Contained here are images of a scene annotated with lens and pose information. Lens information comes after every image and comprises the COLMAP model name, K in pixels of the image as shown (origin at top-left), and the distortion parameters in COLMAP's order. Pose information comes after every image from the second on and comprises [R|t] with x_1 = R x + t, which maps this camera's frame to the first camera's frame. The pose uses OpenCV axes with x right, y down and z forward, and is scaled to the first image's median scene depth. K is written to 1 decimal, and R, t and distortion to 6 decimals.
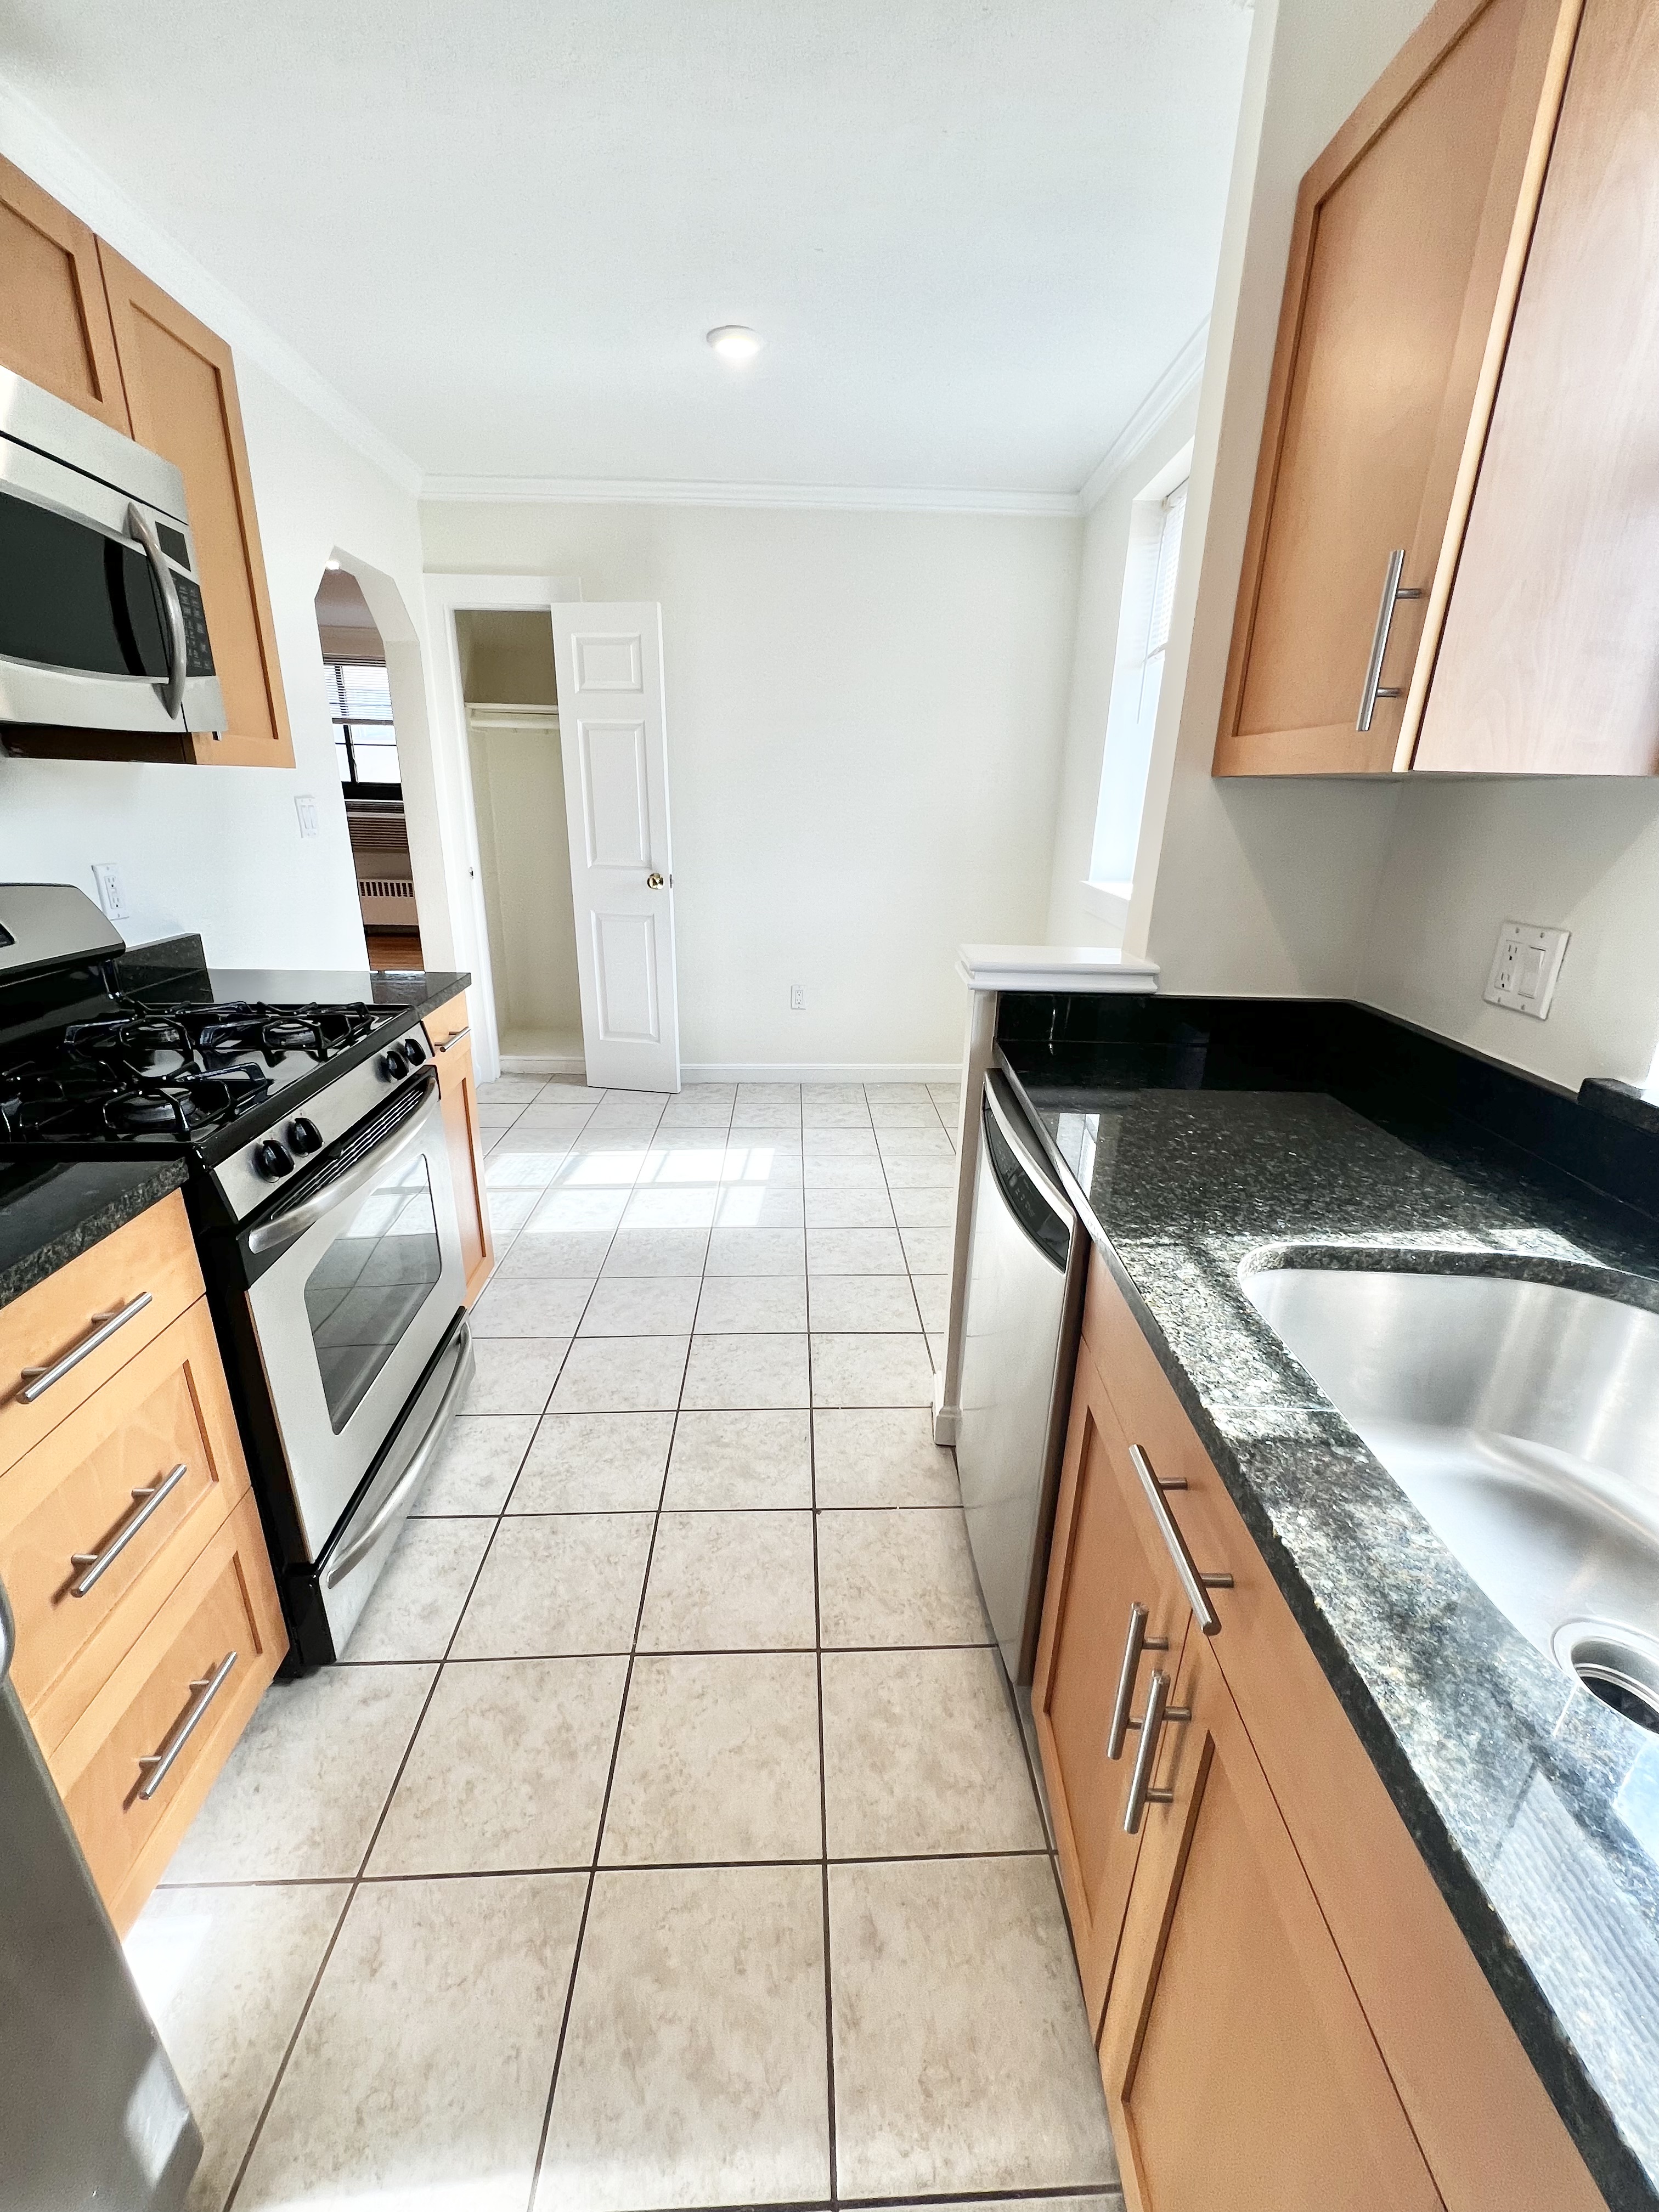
lens RADIAL K [[887.7, 0, 837.9], [0, 887.7, 1103.9], [0, 0, 1]] dist [-0.000062, 0.001259]
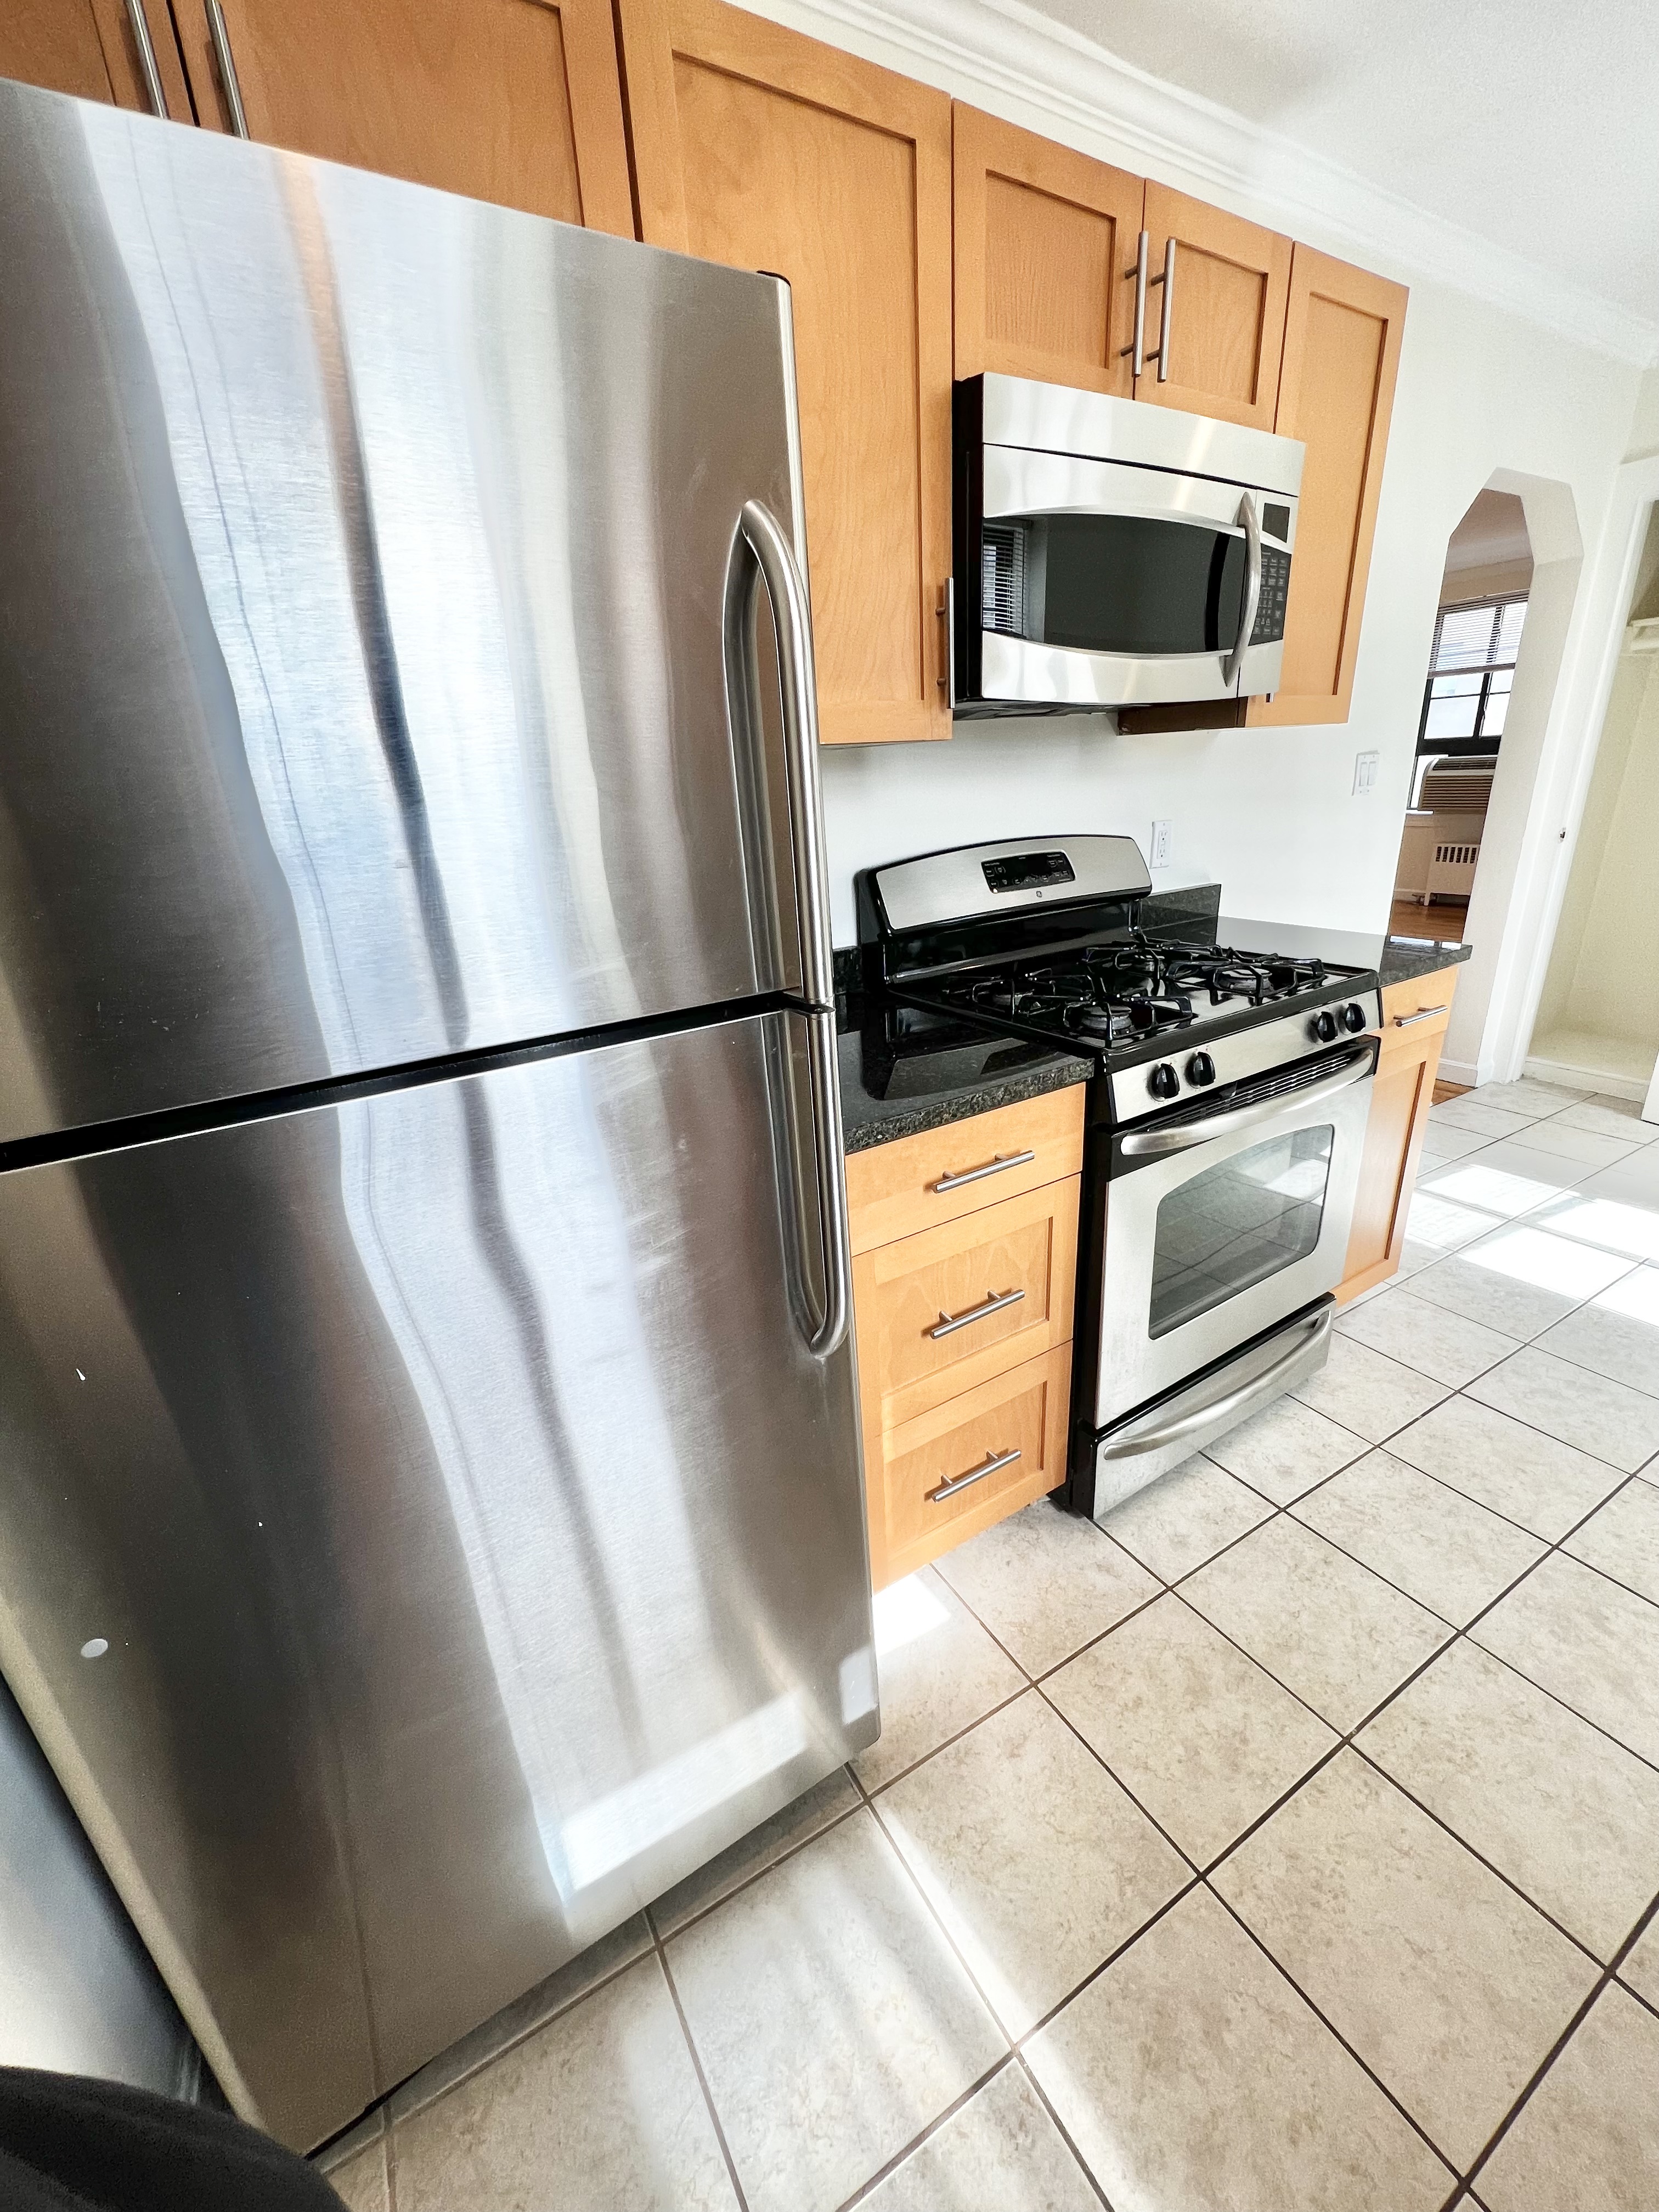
lens RADIAL K [[887.7, 0, 834.2], [0, 887.7, 1104.9], [0, 0, 1]] dist [-0.000062, 0.001259]
pose [[0.468181, 0.260898, -0.844238, 0.097820], [-0.230996, 0.958331, 0.168055, -0.000778], [0.852905, 0.116336, 0.508939, 0.062972]]
